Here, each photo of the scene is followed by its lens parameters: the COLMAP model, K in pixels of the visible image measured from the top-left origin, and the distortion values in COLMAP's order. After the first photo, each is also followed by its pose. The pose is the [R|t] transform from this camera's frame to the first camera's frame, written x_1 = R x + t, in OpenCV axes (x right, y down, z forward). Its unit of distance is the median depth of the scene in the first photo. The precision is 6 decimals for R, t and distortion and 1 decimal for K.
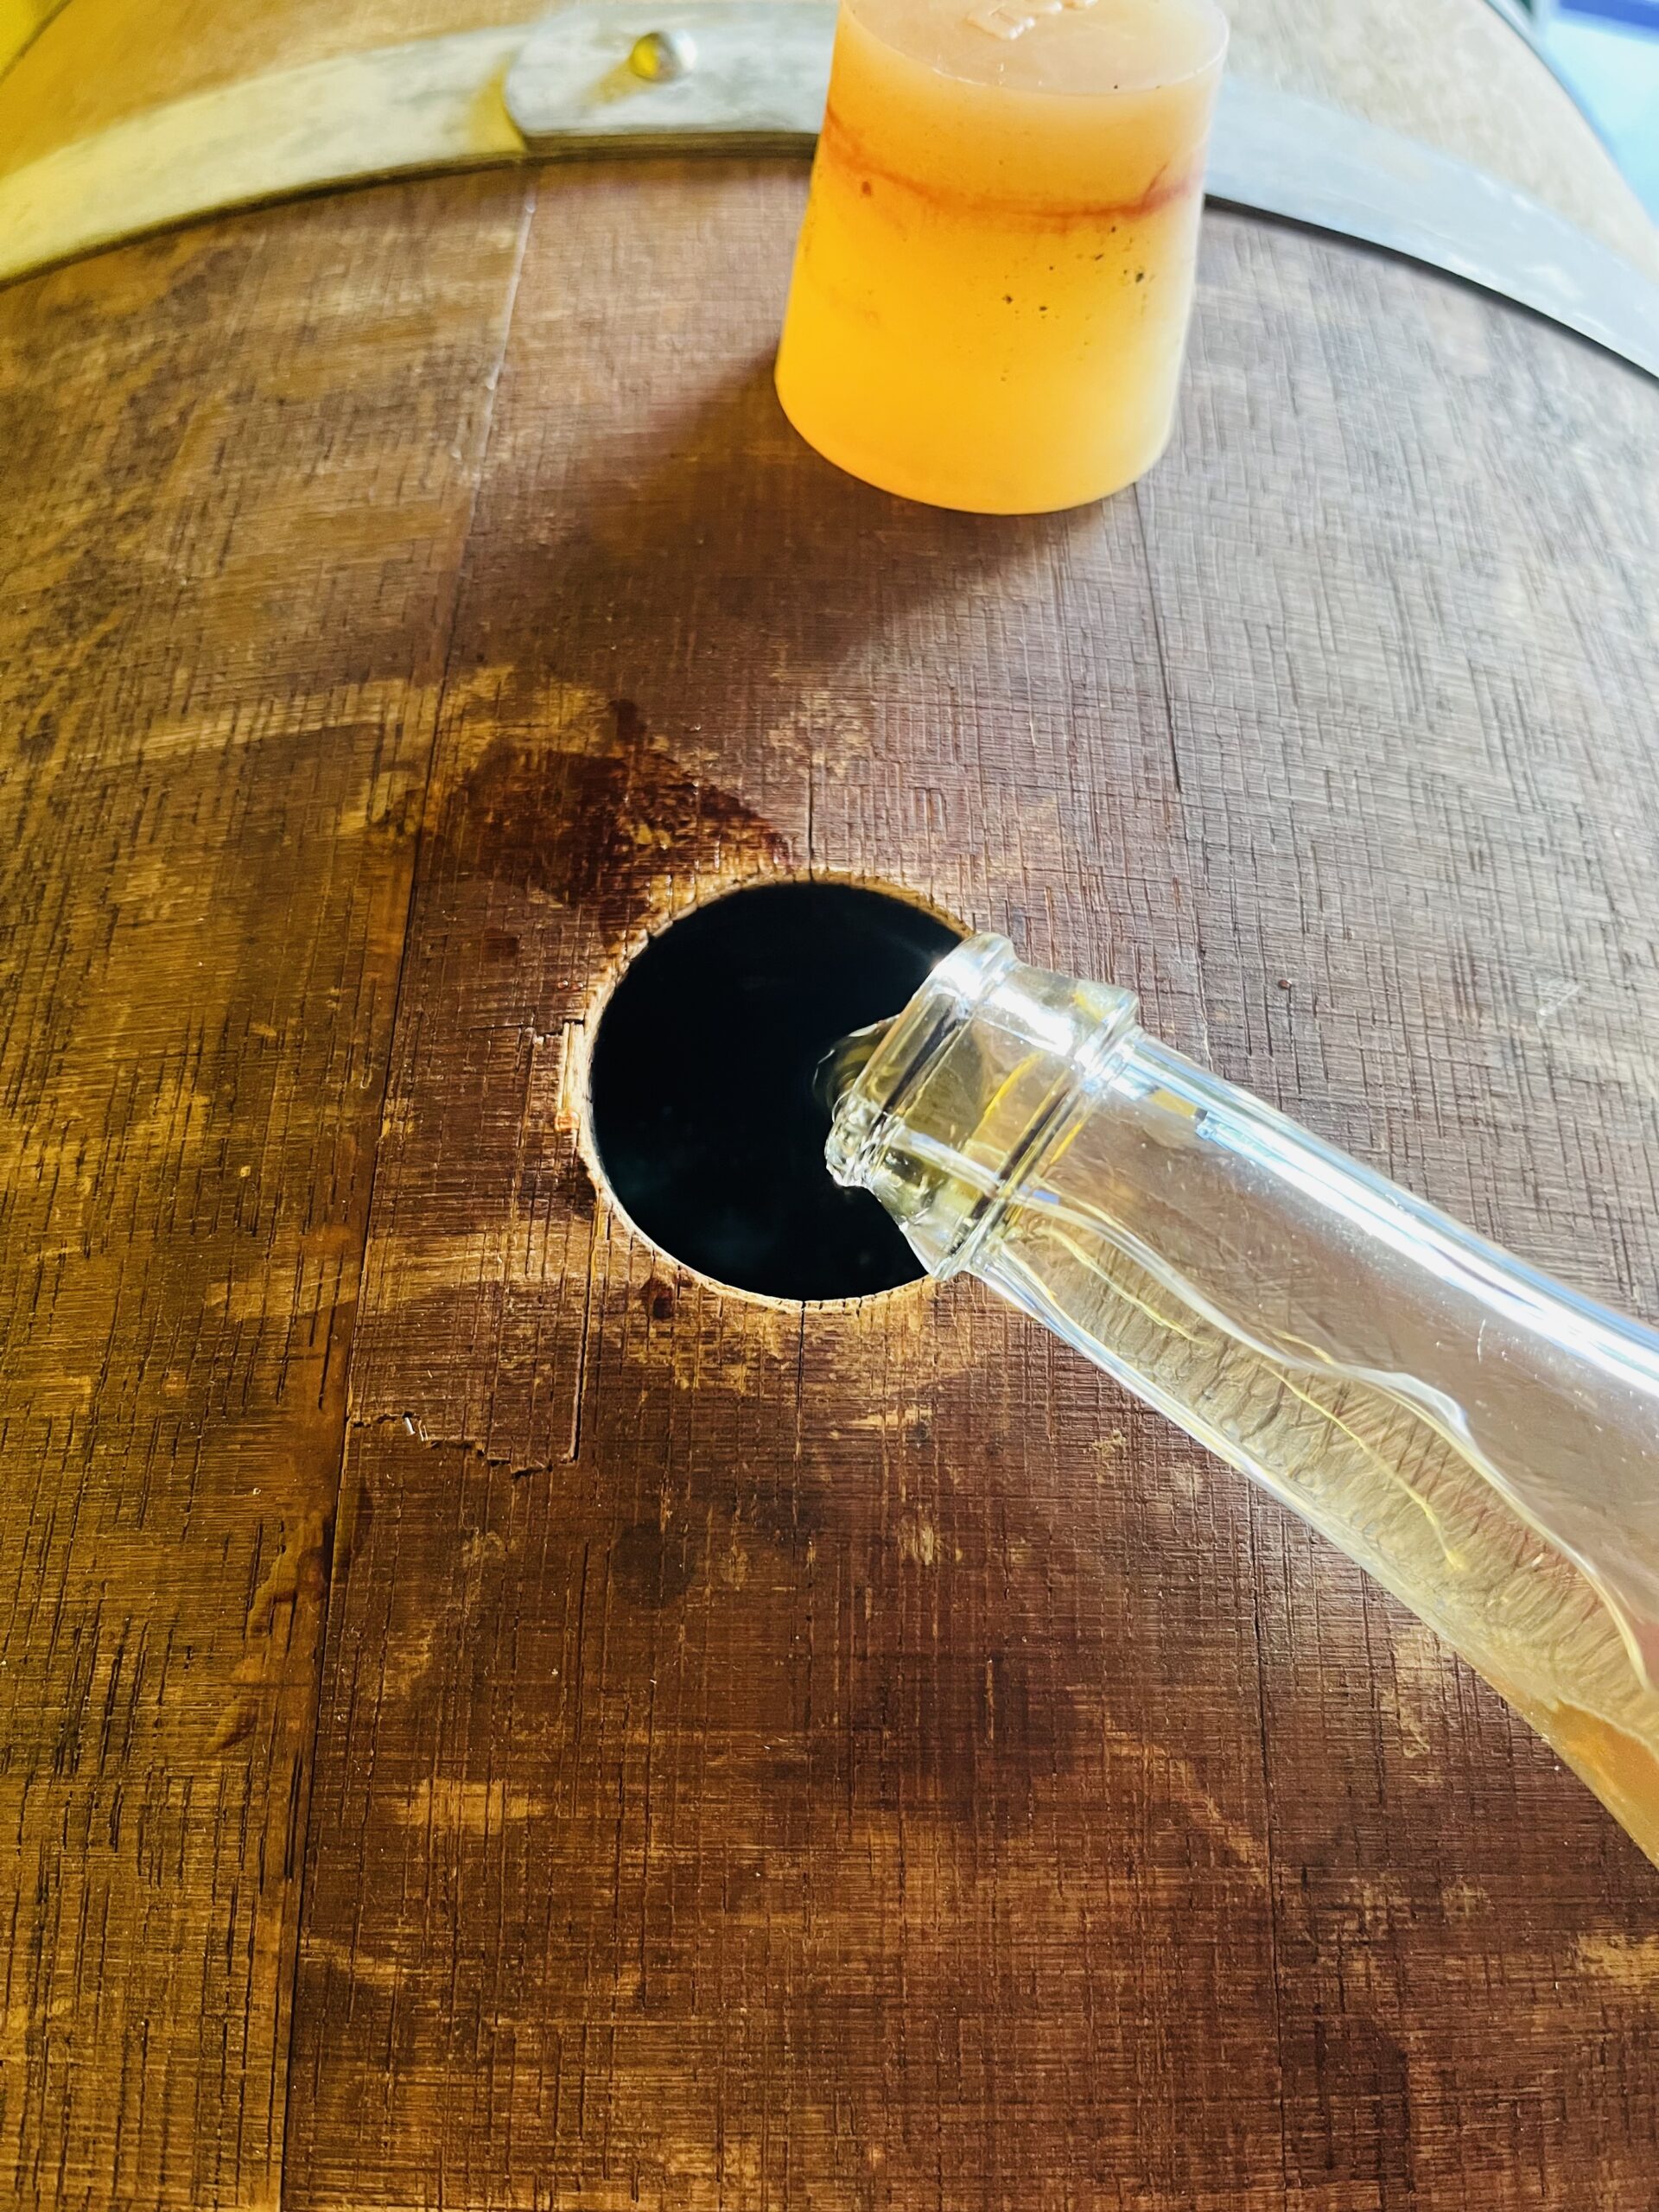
lens RADIAL K [[1578.1, 0, 829.5], [0, 1578.1, 1106.0], [0, 0, 1]] dist [0.002213, -0.003147]
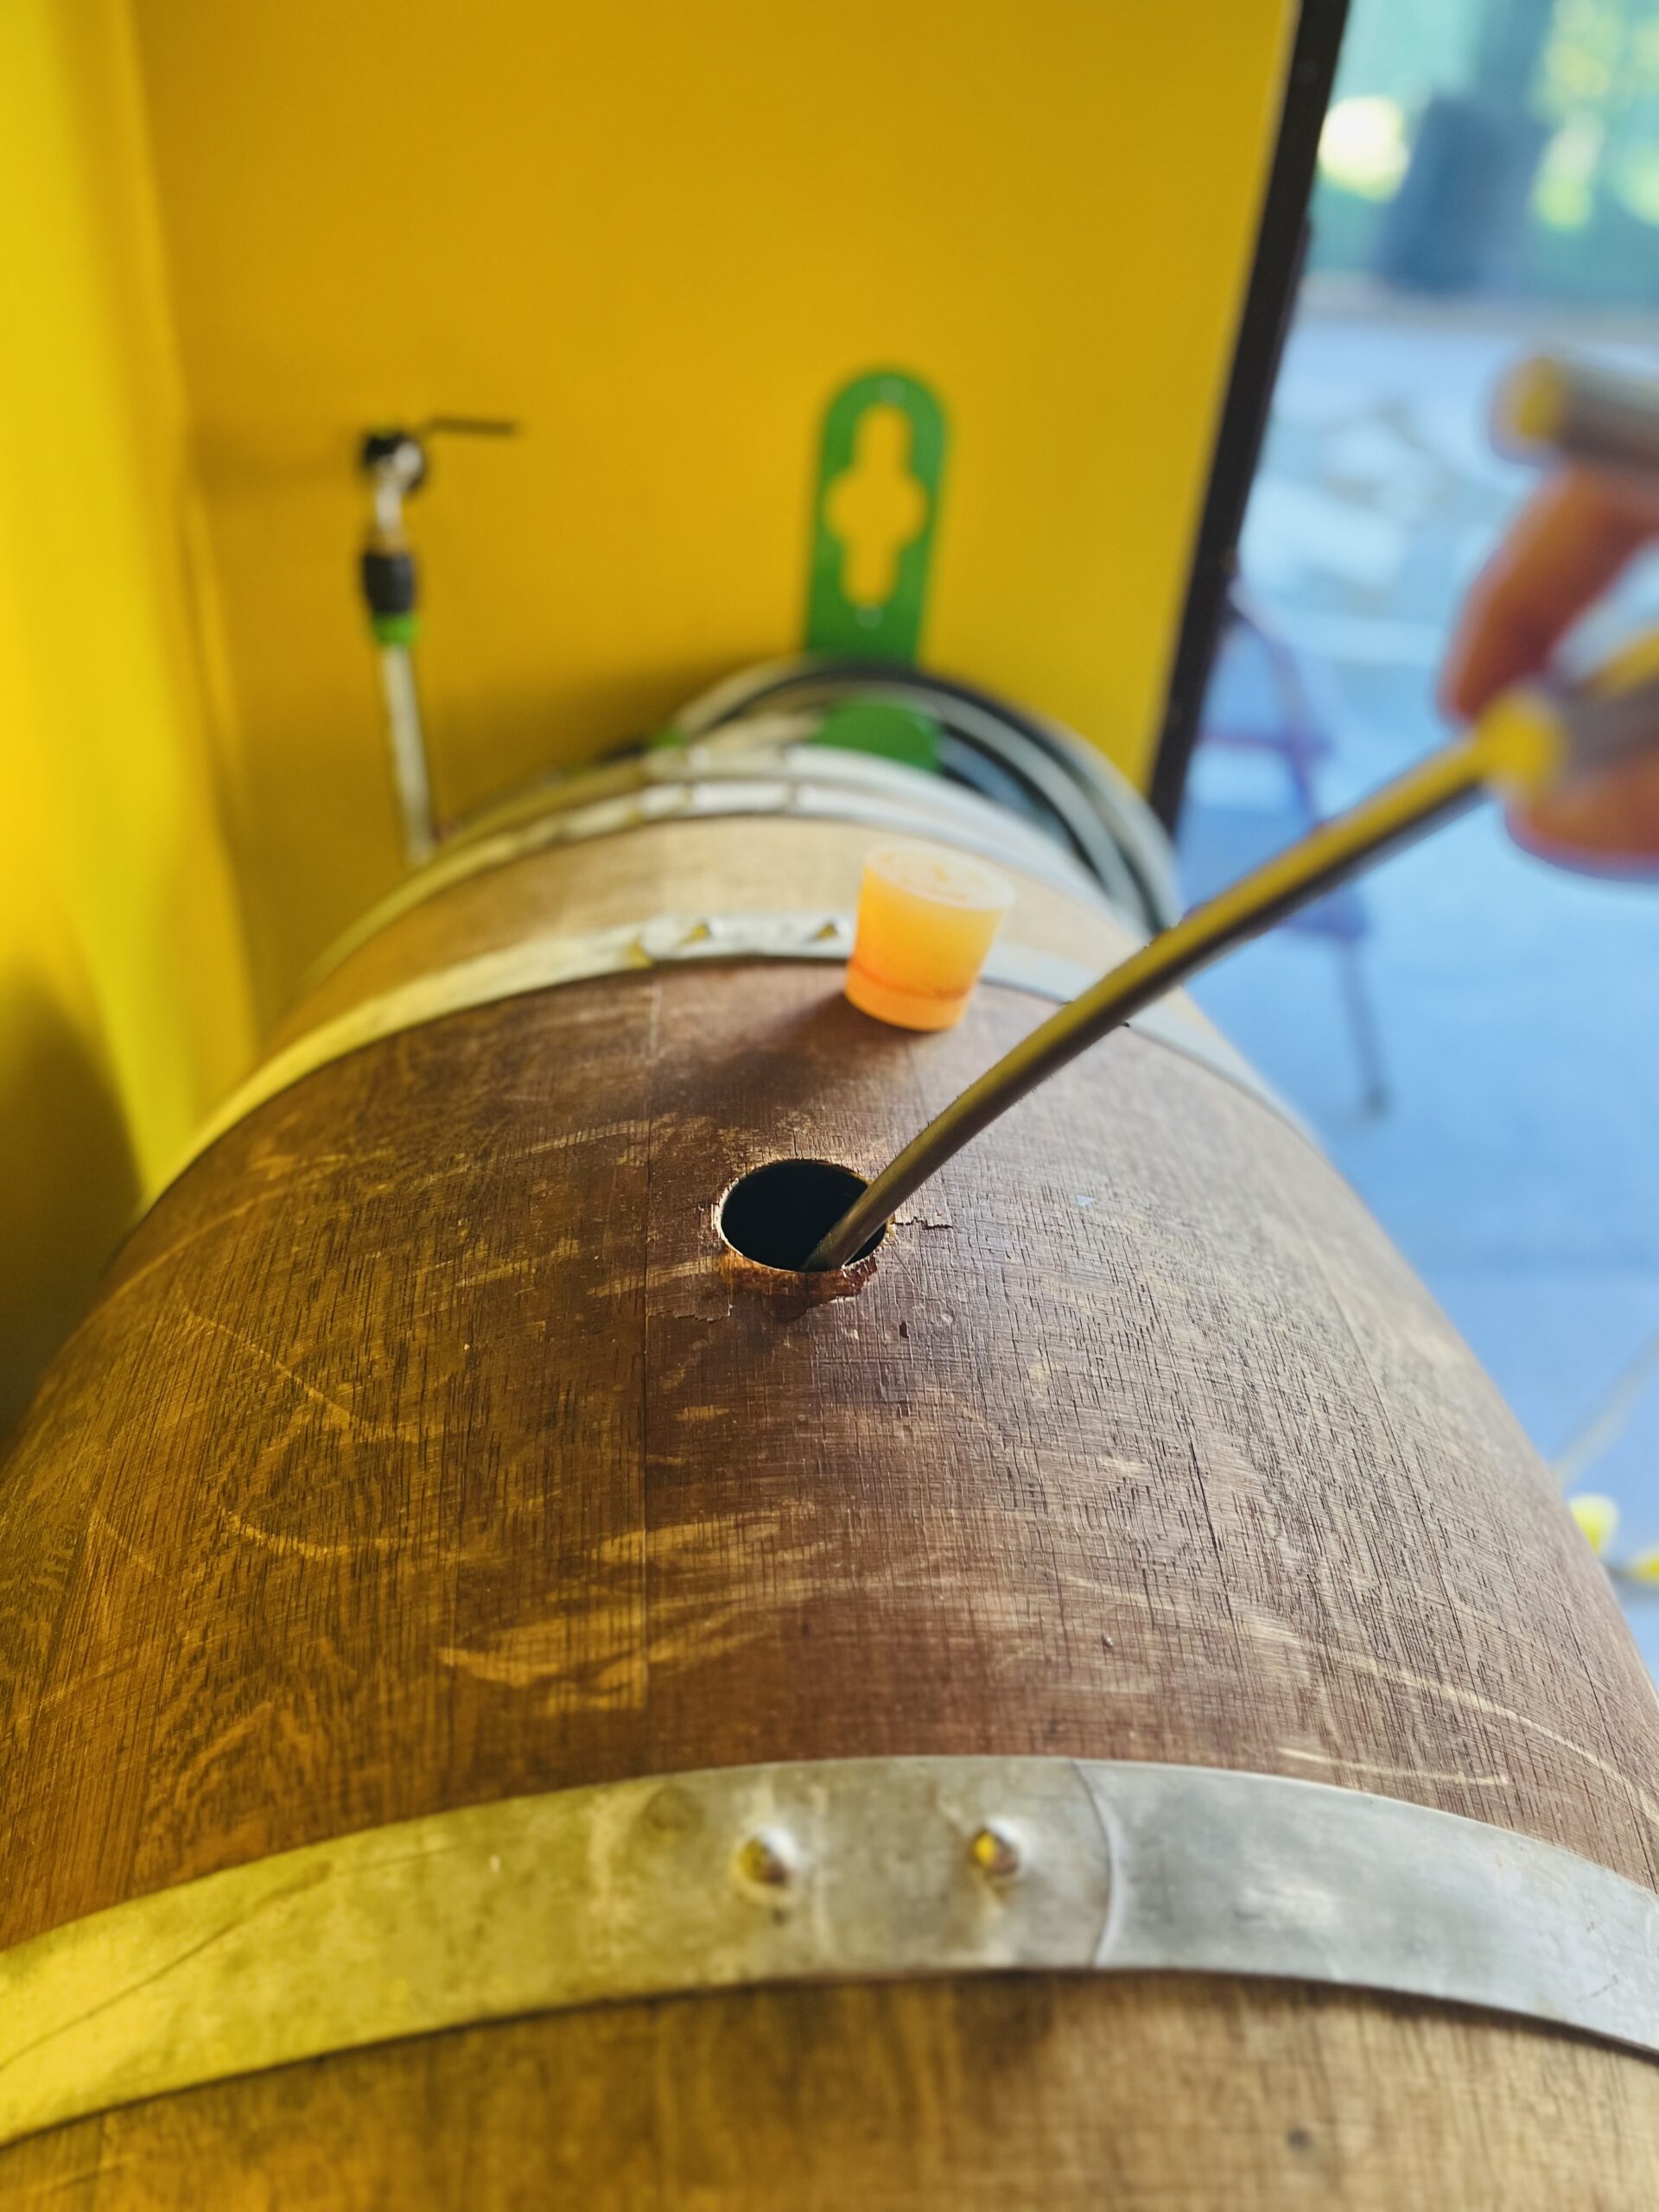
lens RADIAL K [[1578.1, 0, 829.5], [0, 1578.1, 1106.0], [0, 0, 1]] dist [0.002213, -0.003147]
pose [[0.996753, -0.049624, 0.063411, -0.130402], [0.074359, 0.869408, -0.488467, 1.165541], [-0.030890, 0.491596, 0.870275, -1.494045]]
